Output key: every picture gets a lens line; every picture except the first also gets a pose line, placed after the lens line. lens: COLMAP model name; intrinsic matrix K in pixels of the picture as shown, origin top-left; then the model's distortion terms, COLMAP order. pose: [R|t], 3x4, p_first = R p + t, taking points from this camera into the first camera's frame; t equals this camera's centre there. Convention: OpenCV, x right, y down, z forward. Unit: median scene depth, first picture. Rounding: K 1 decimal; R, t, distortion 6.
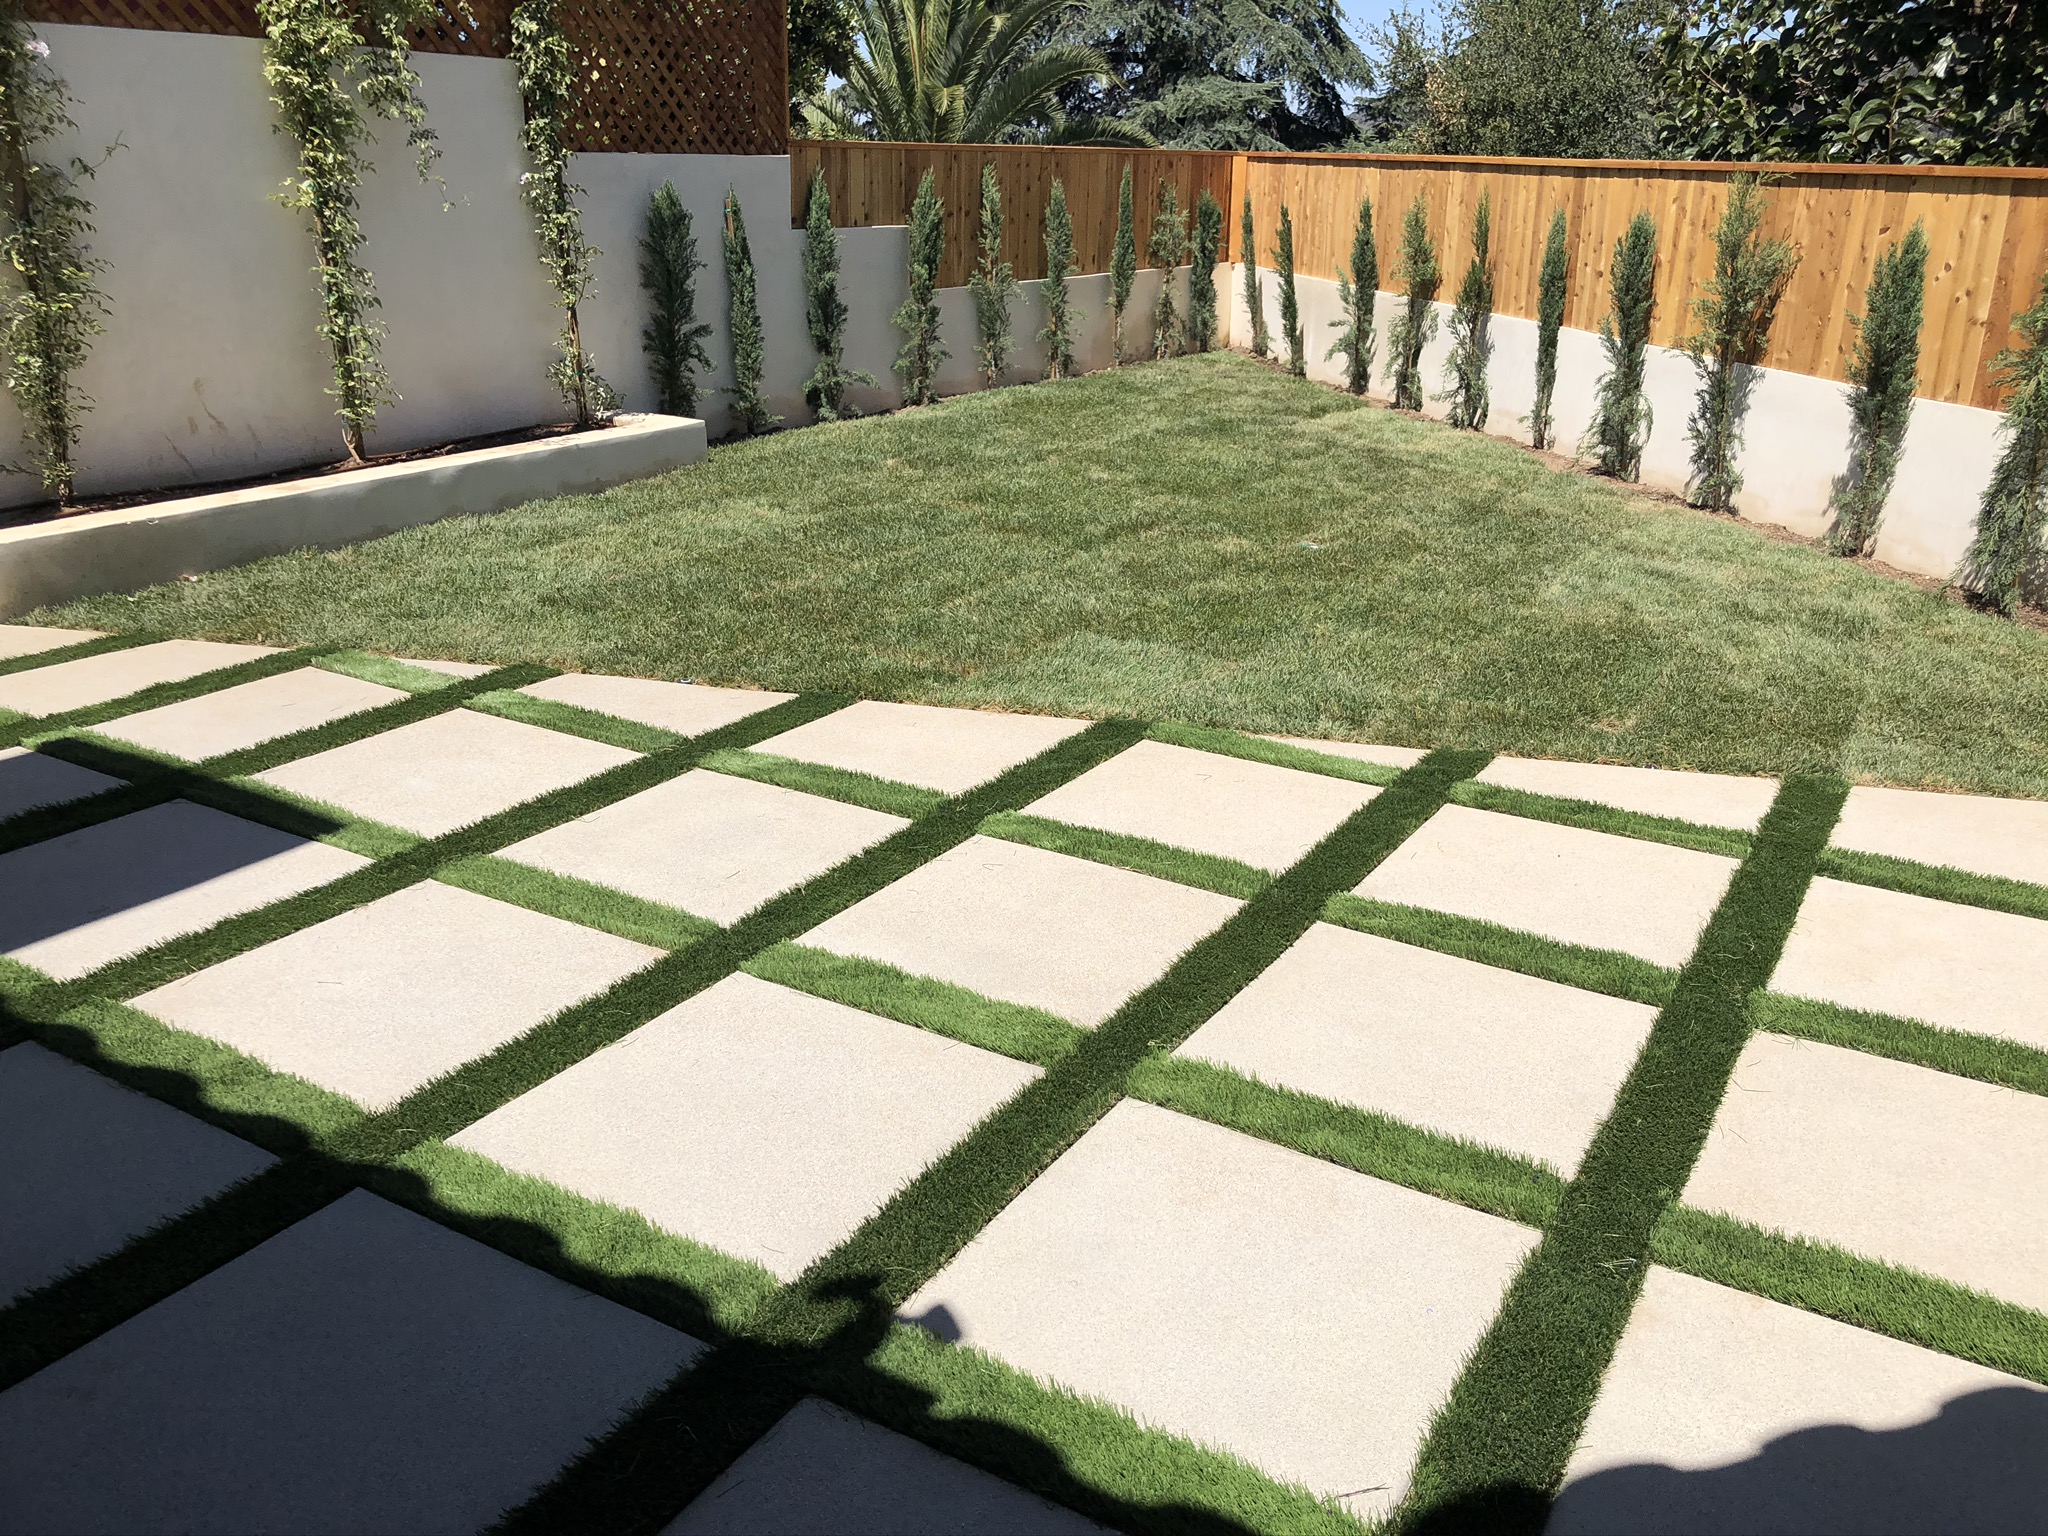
lens RADIAL K [[1696.1, 0, 1045.7], [0, 1696.1, 731.2], [0, 0, 1]] dist [0.013188, 0.005279]
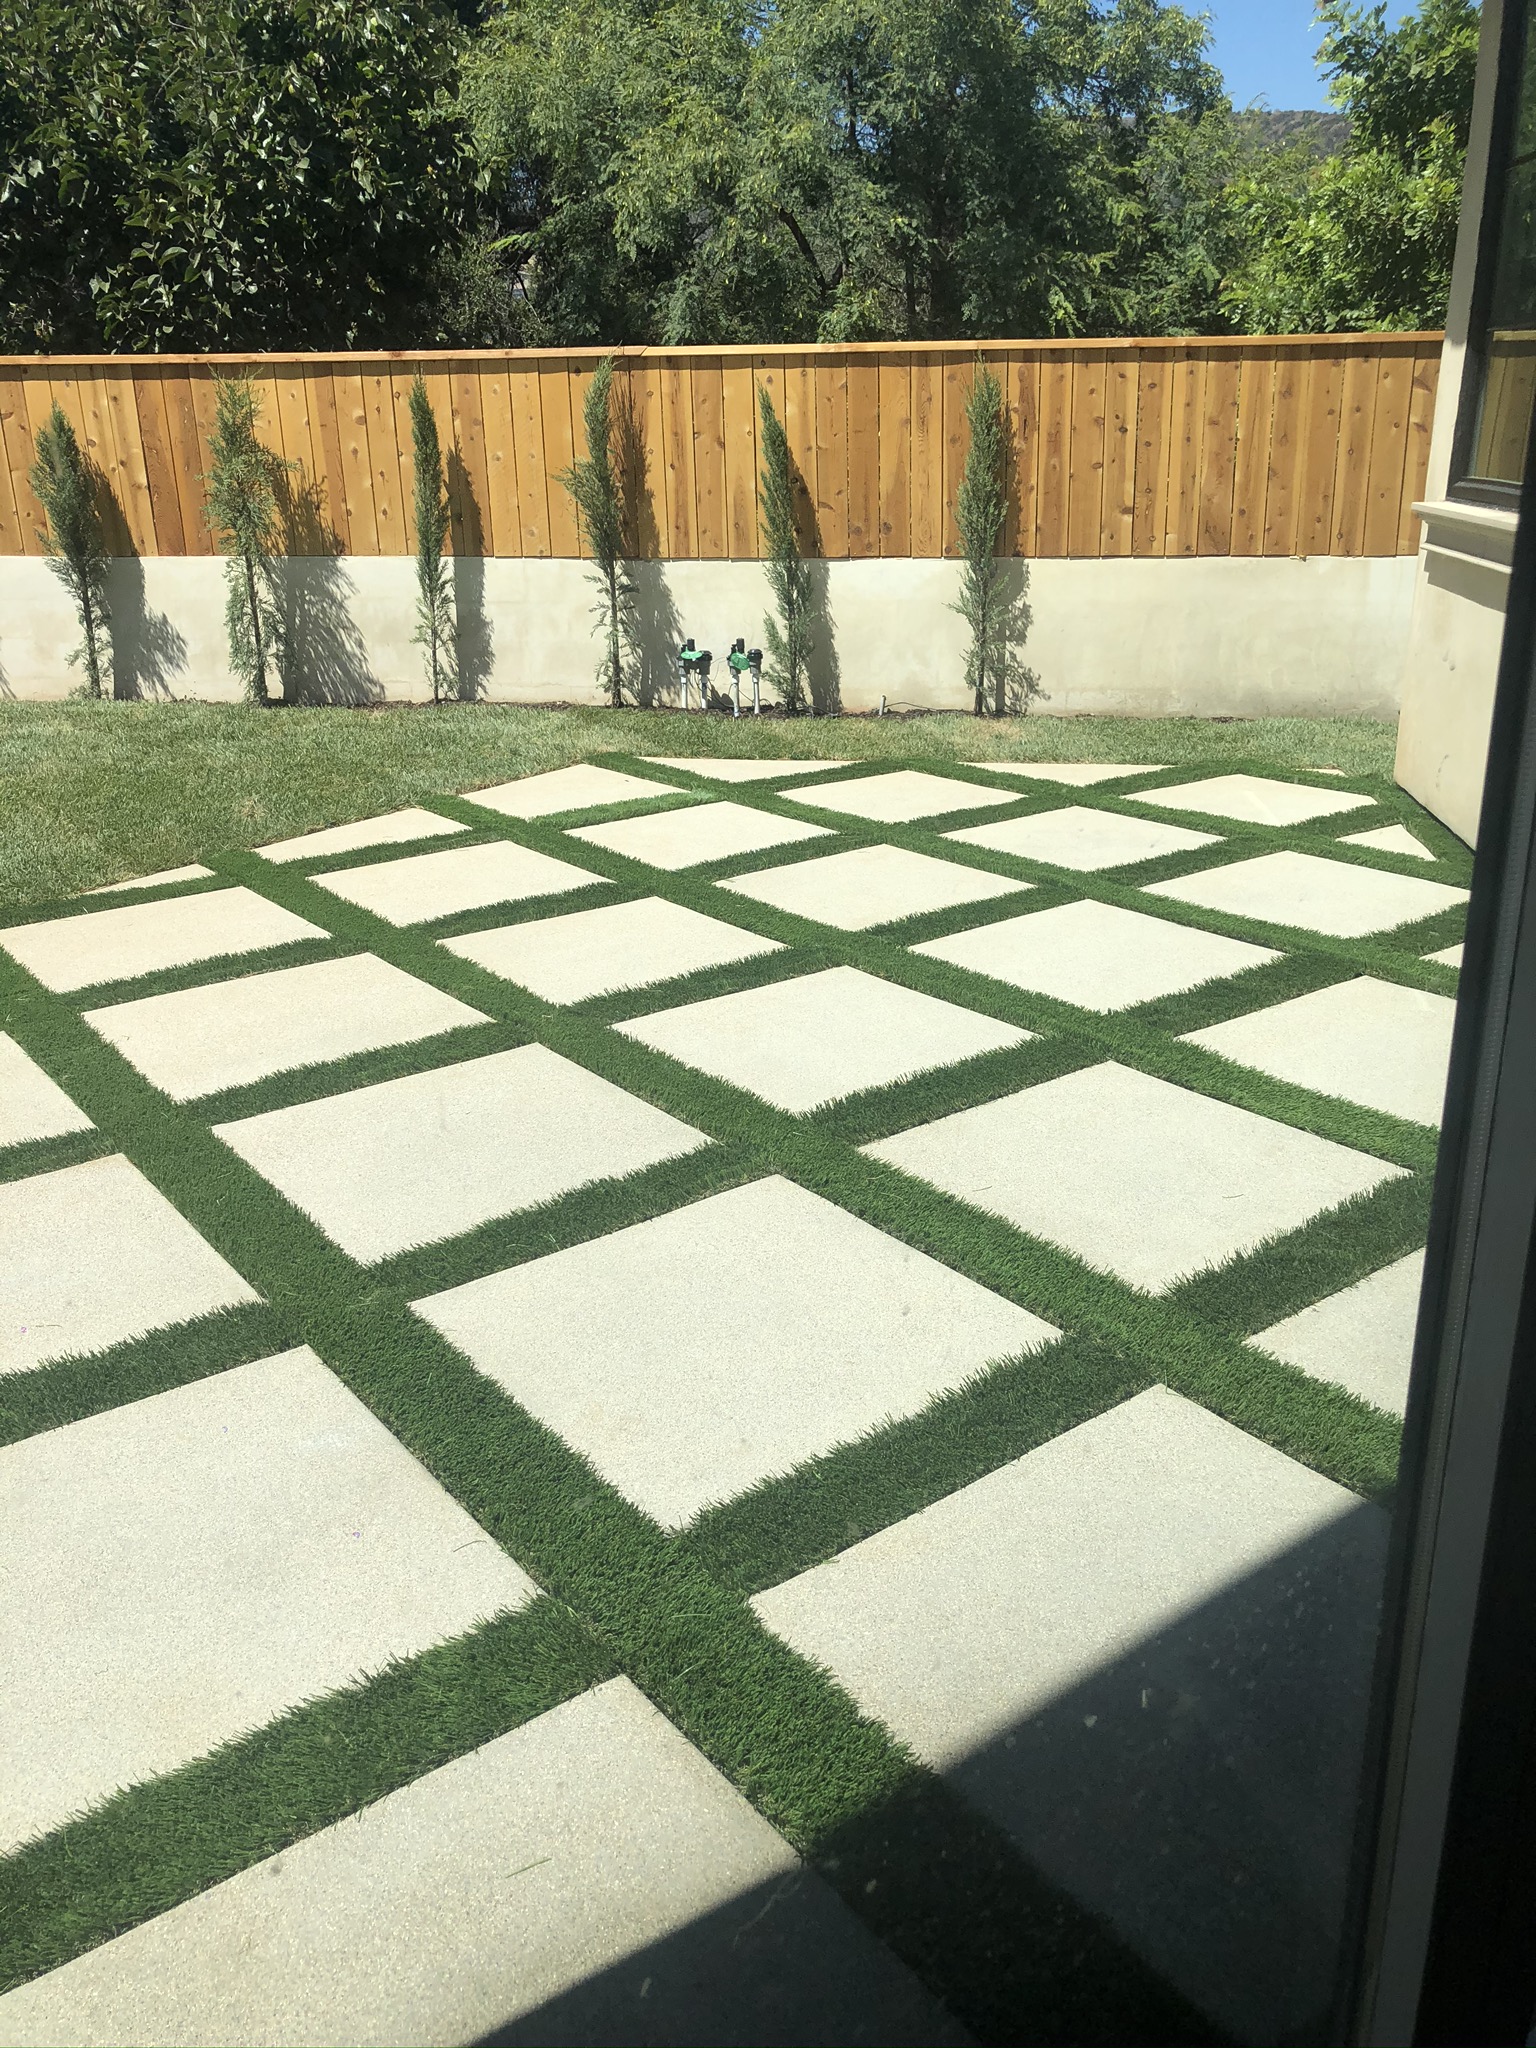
lens RADIAL K [[1675.4, 0, 799.4], [0, 1675.4, 1017.1], [0, 0, 1]] dist [-0.000662, -0.000130]
pose [[0.372292, -0.337138, 0.864718, -0.328024], [0.315698, 0.922136, 0.223605, -0.008892], [-0.872773, 0.189744, 0.449738, 0.101083]]
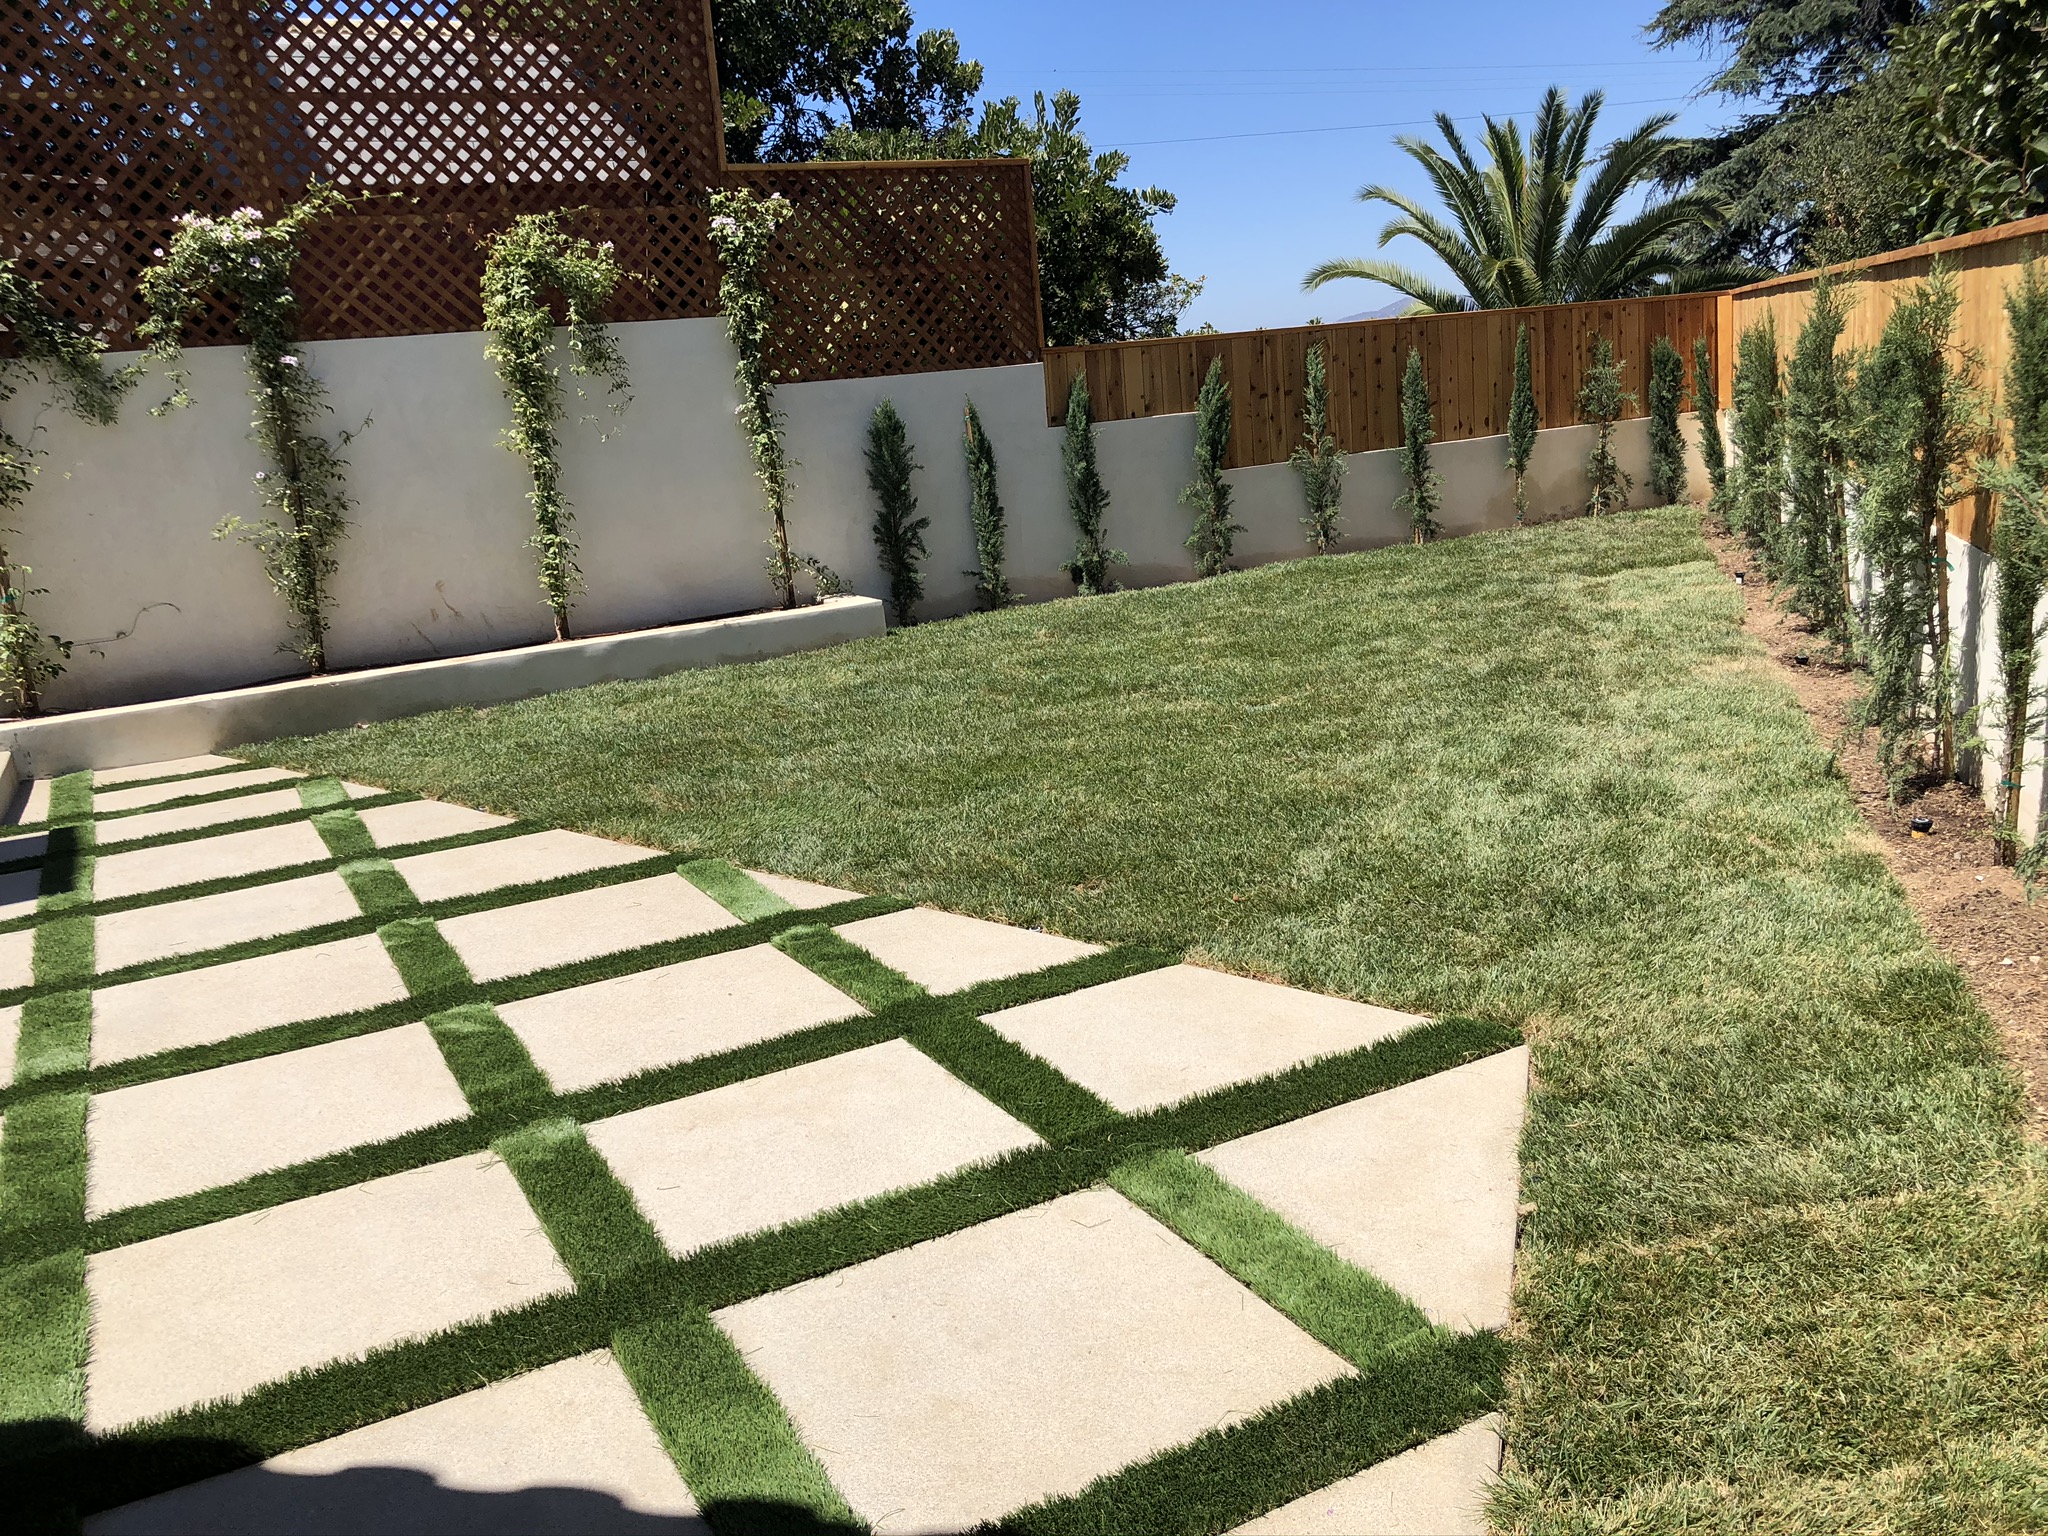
lens RADIAL K [[1667.9, 0, 987.7], [0, 1667.9, 761.0], [0, 0, 1]] dist [-0.000209, 0.019205]
pose [[0.840983, 0.020821, -0.540660, 0.449292], [-0.068131, 0.995381, -0.067643, -0.004290], [0.536754, 0.093722, 0.838517, 0.103816]]
